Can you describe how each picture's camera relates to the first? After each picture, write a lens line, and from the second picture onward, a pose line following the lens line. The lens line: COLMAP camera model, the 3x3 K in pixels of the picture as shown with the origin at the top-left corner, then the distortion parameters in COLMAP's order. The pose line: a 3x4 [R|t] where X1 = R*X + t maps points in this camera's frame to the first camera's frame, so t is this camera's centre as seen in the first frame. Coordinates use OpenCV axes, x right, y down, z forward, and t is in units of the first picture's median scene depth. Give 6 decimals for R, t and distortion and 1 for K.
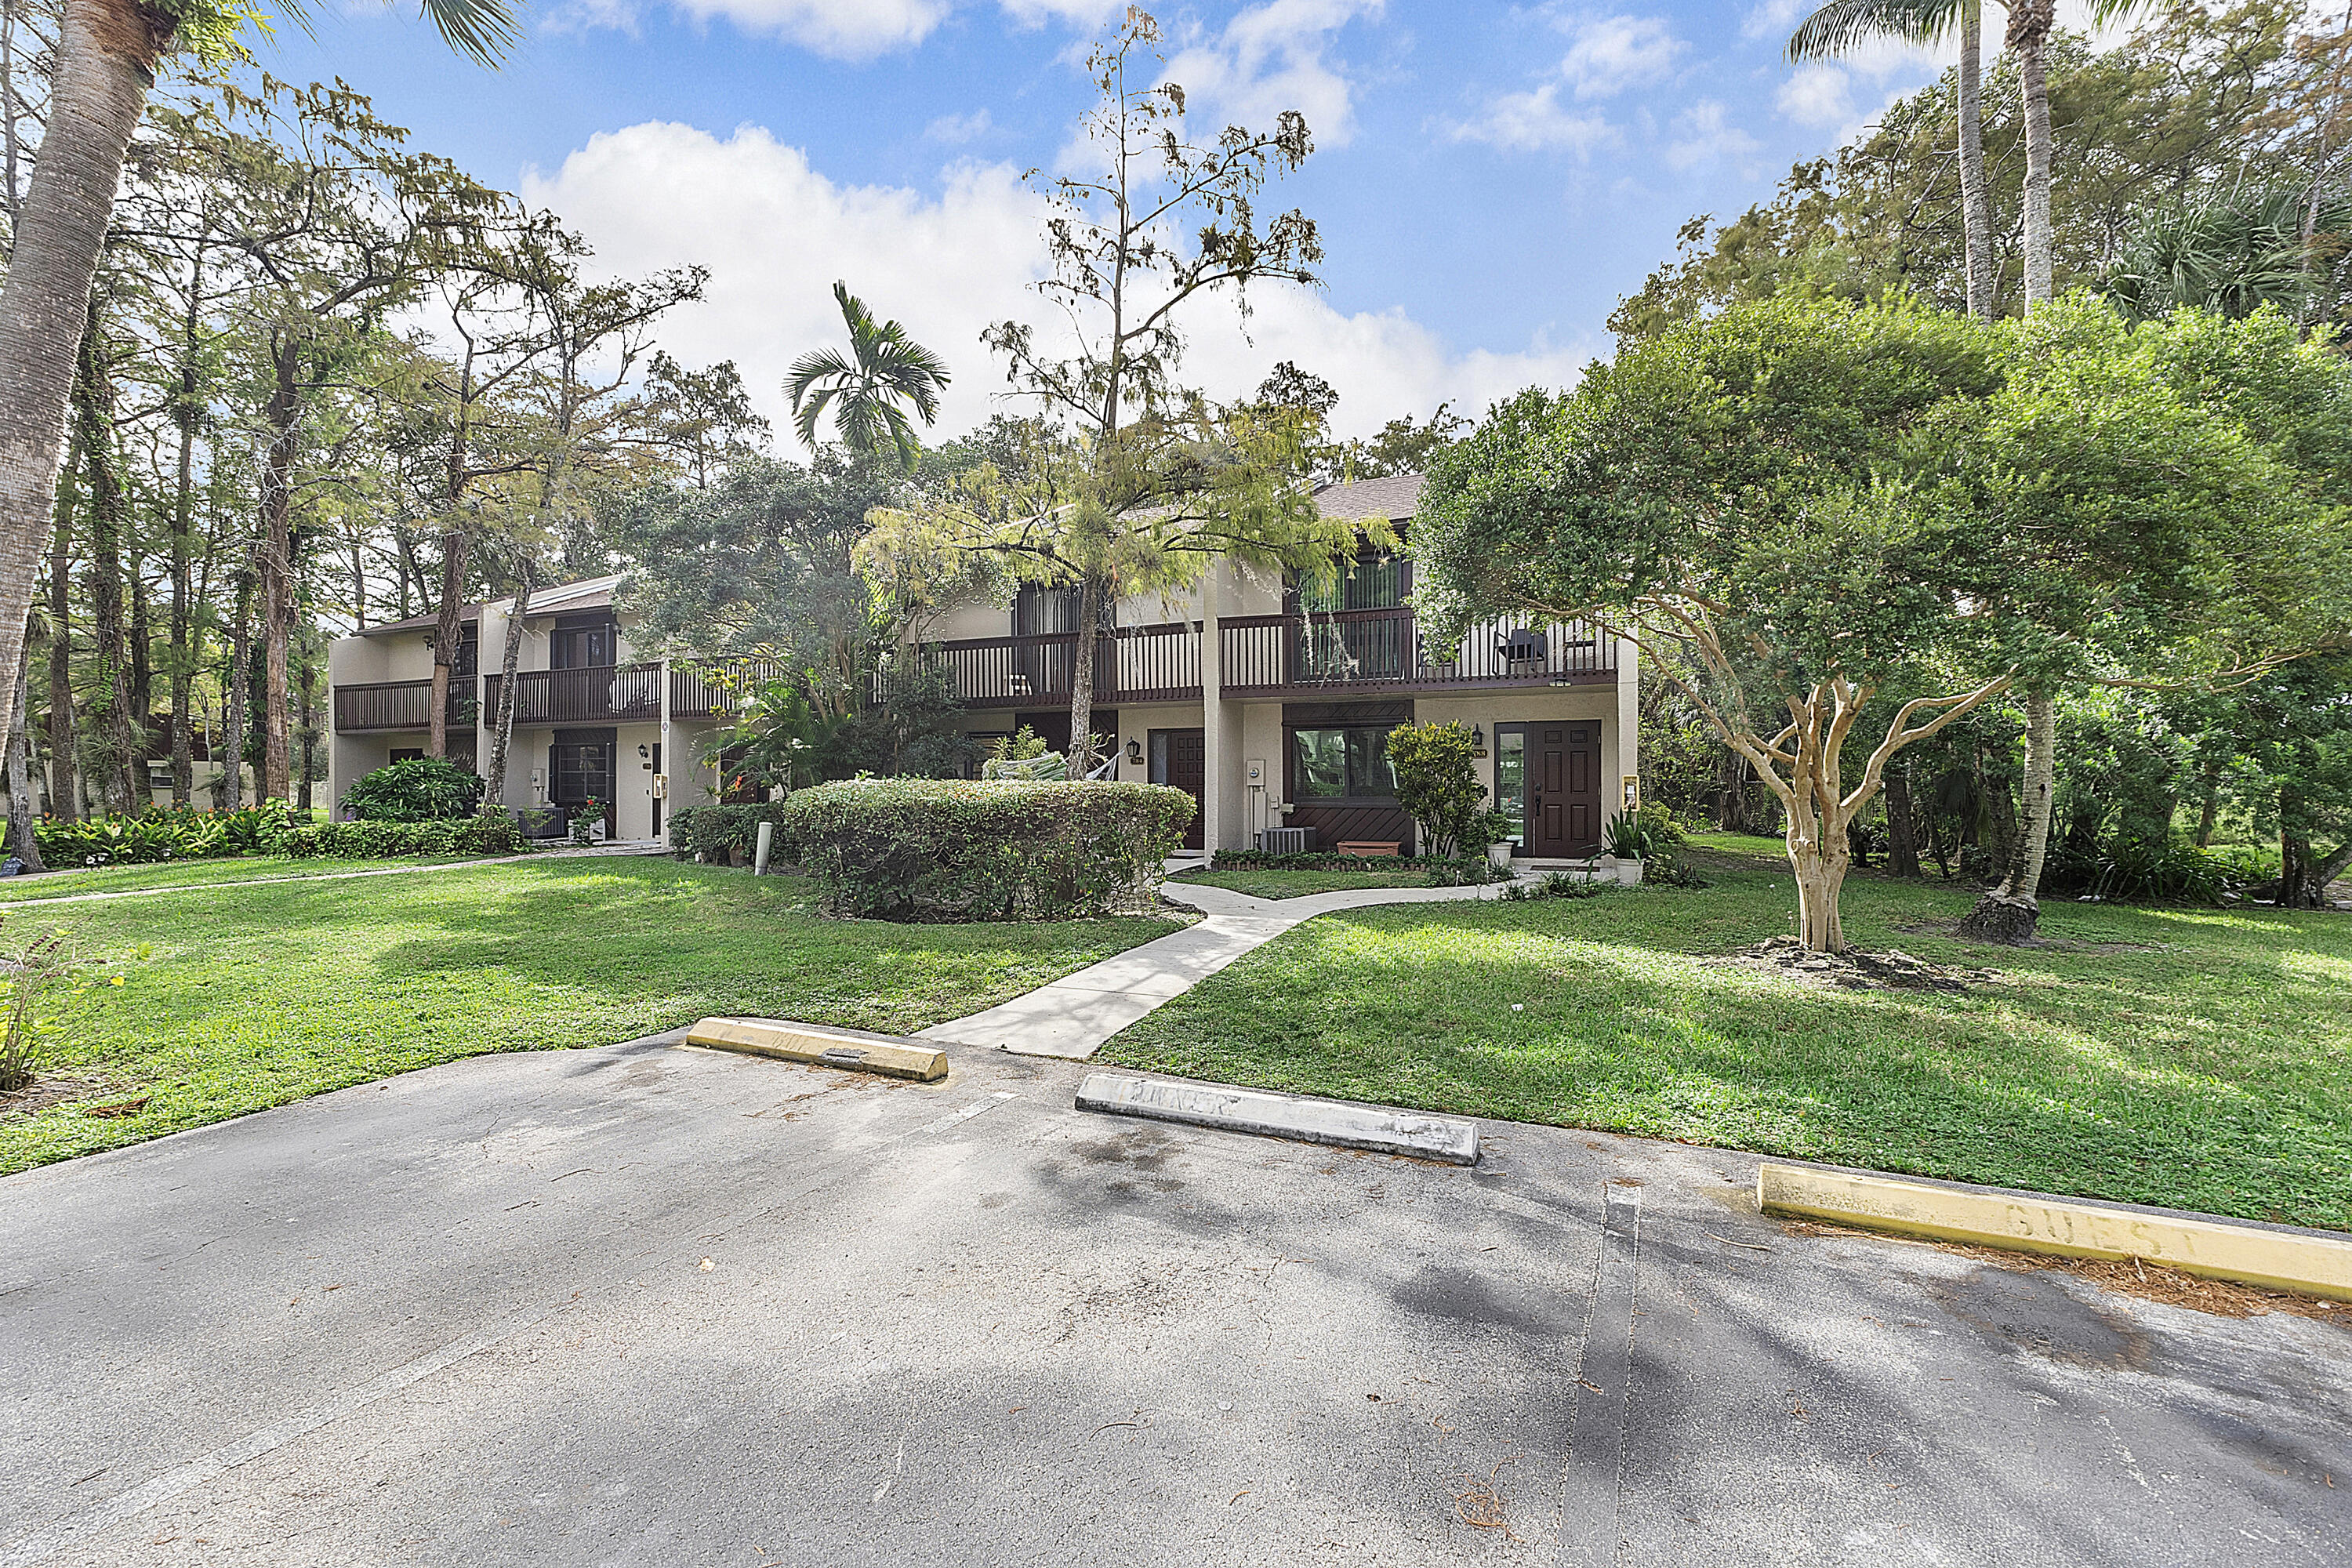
lens RADIAL K [[1003.9, 0, 1177.5], [0, 1003.9, 771.9], [0, 0, 1]] dist [-0.006131, -0.000383]
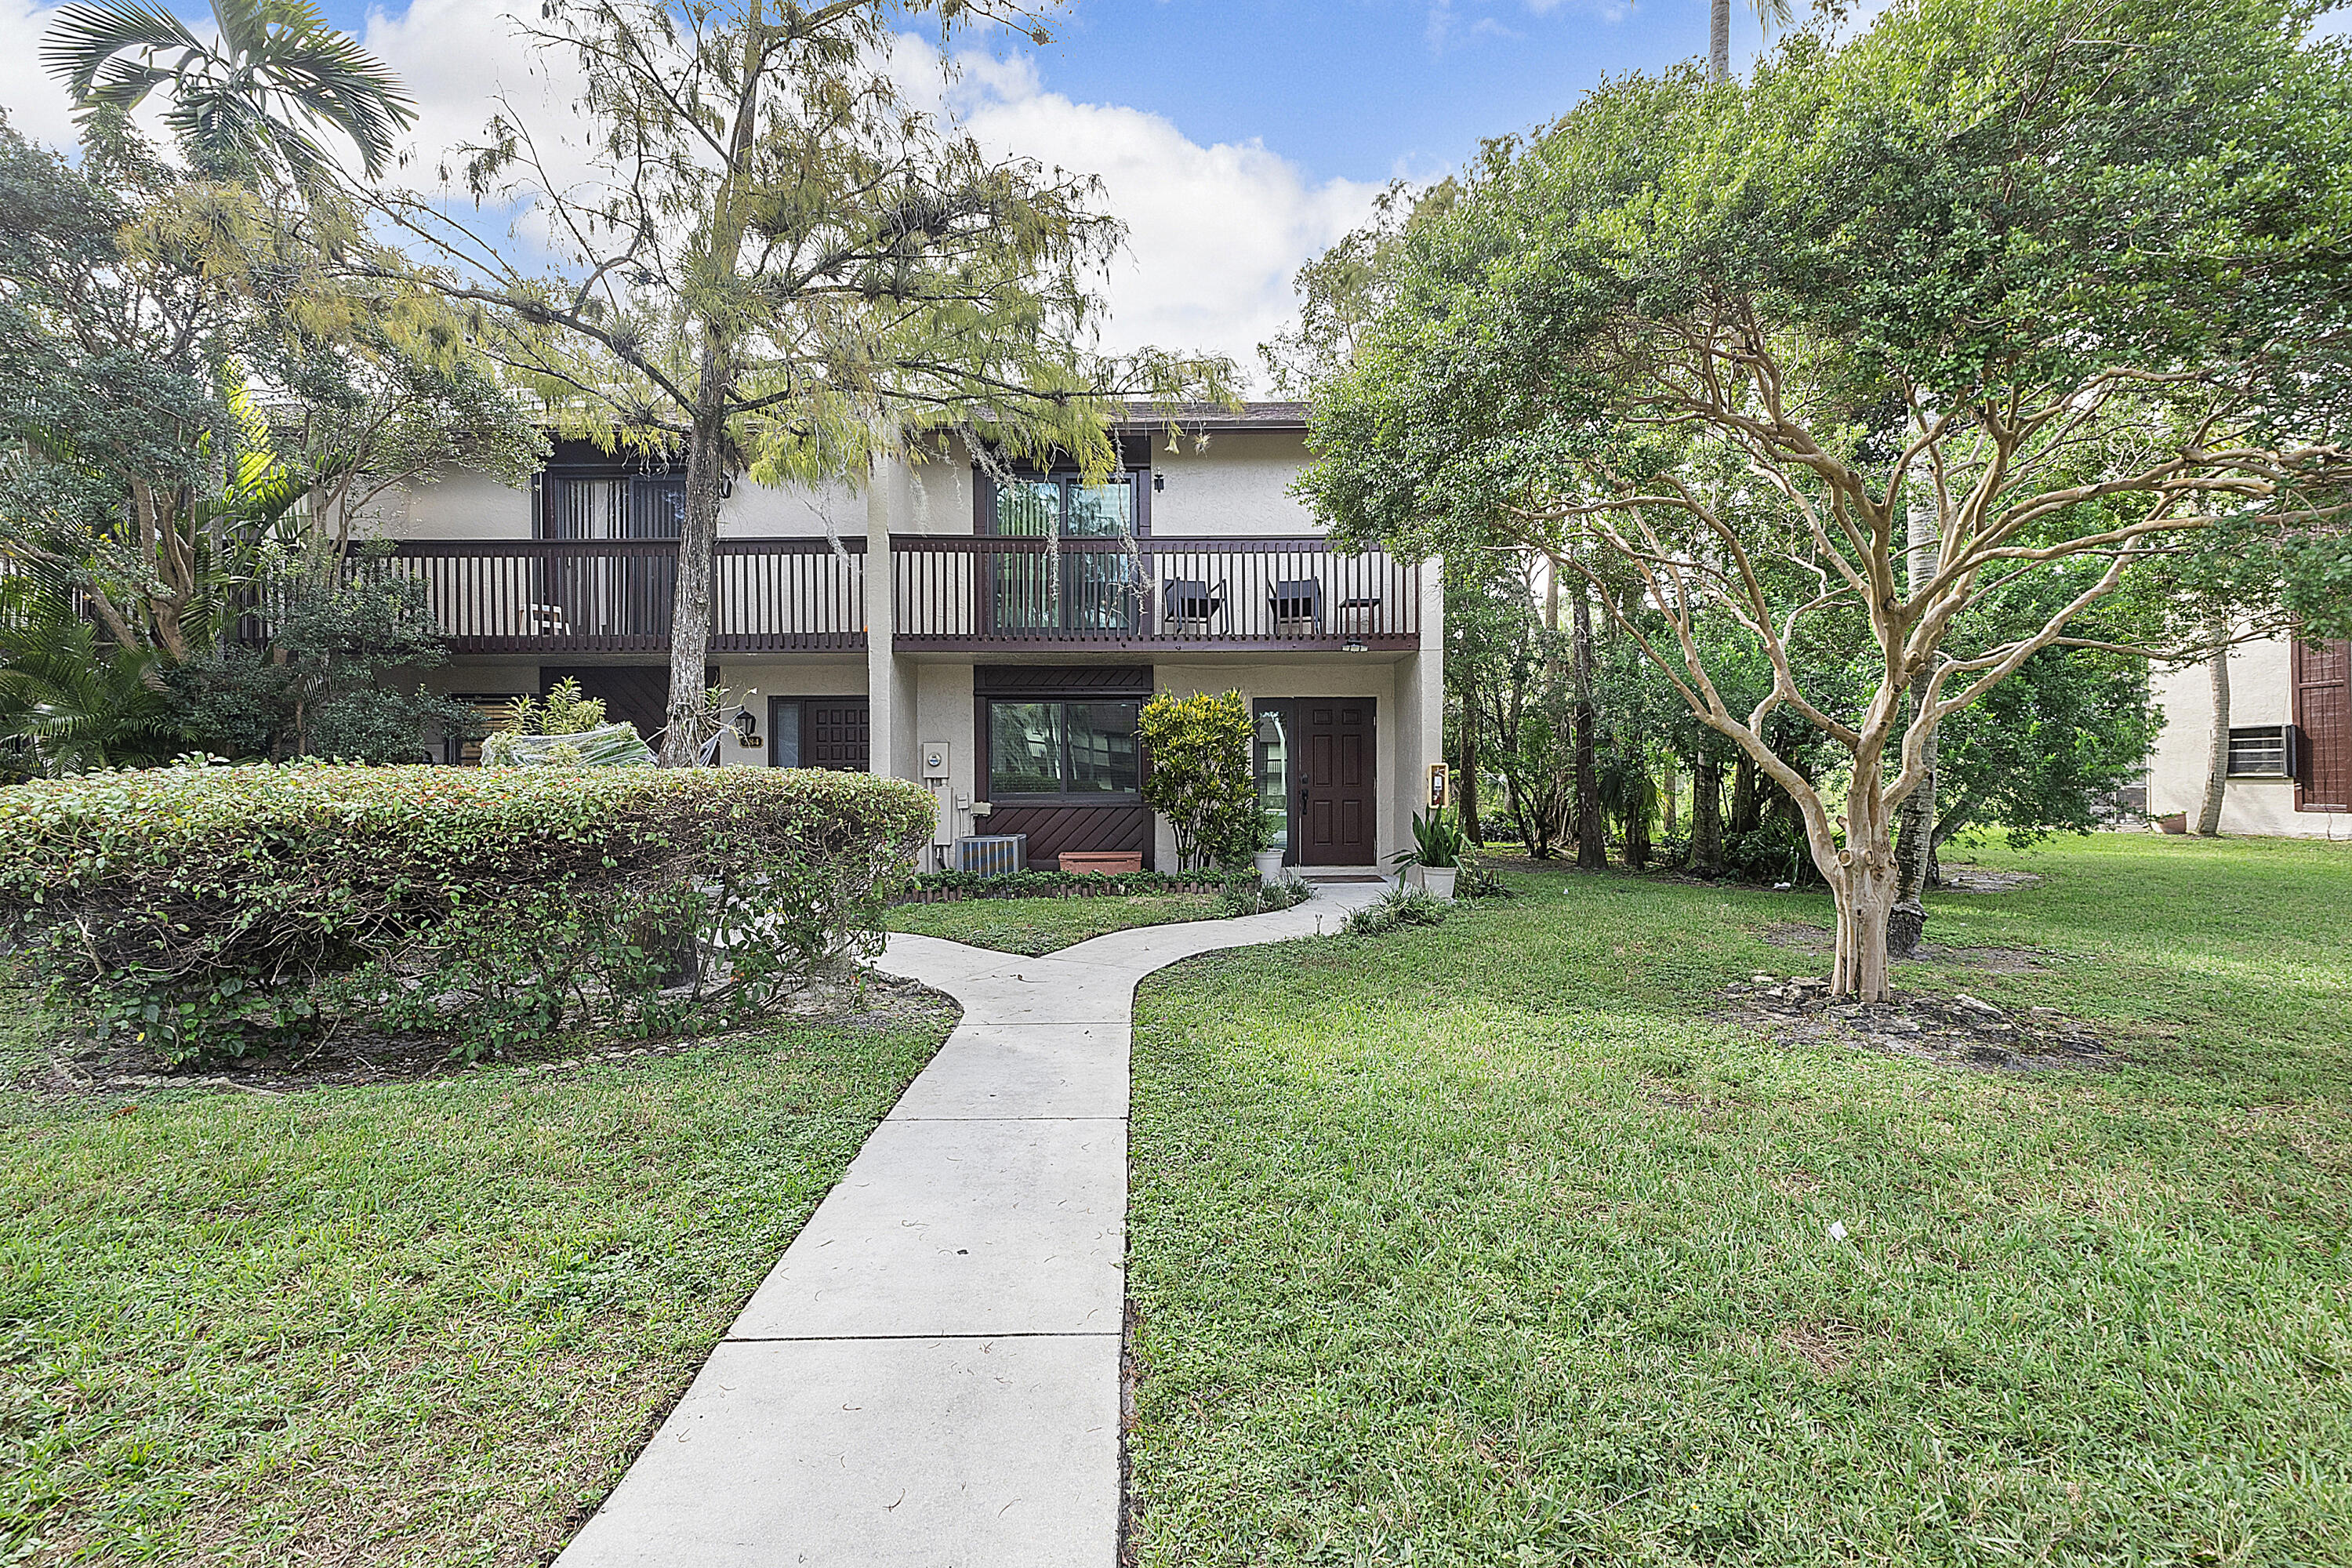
lens RADIAL K [[1003.9, 0, 1177.5], [0, 1003.9, 771.9], [0, 0, 1]] dist [-0.006131, -0.000383]
pose [[0.911762, 0.000822, 0.410718, -0.062152], [-0.003174, 0.999982, 0.005043, 0.005445], [-0.410707, -0.005901, 0.911748, 0.292953]]
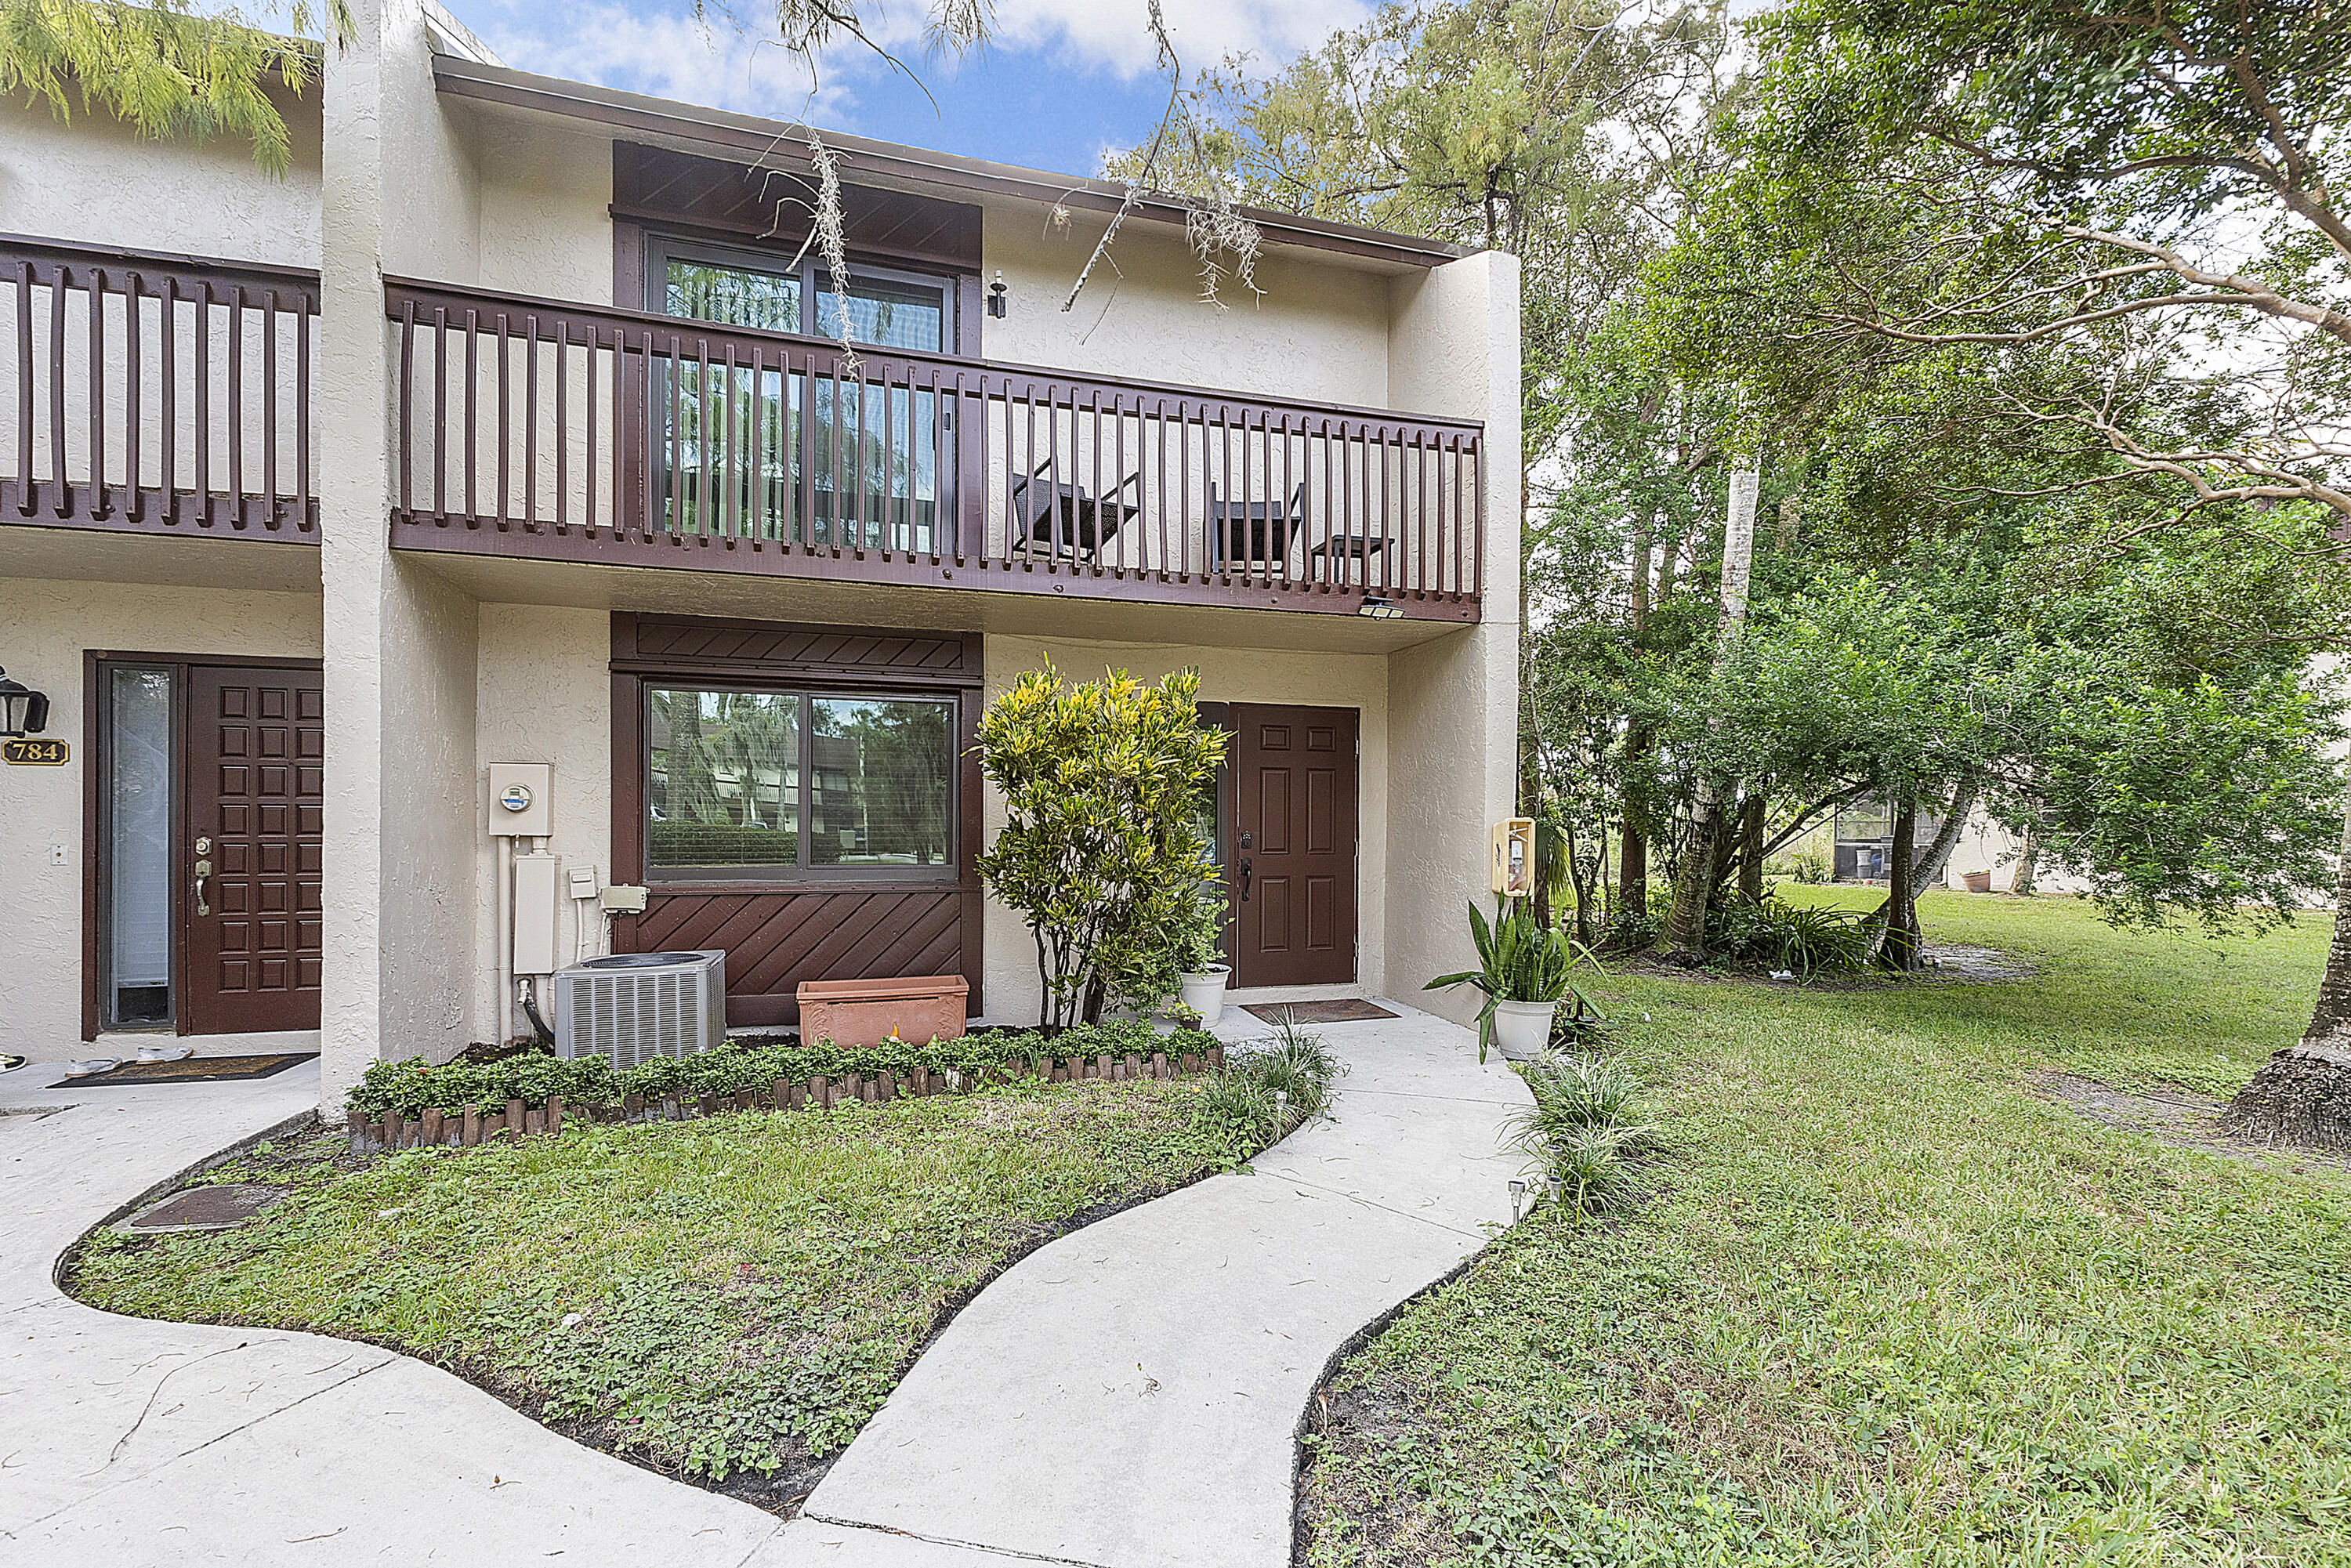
lens RADIAL K [[1049.5, 0, 1251.2], [0, 1049.5, 827.1], [0, 0, 1]] dist [-0.000683, -0.000268]
pose [[0.733252, 0.003811, 0.679946, 0.020190], [-0.014714, 0.999839, 0.010264, 0.003097], [-0.679797, -0.017530, 0.733191, 0.602992]]
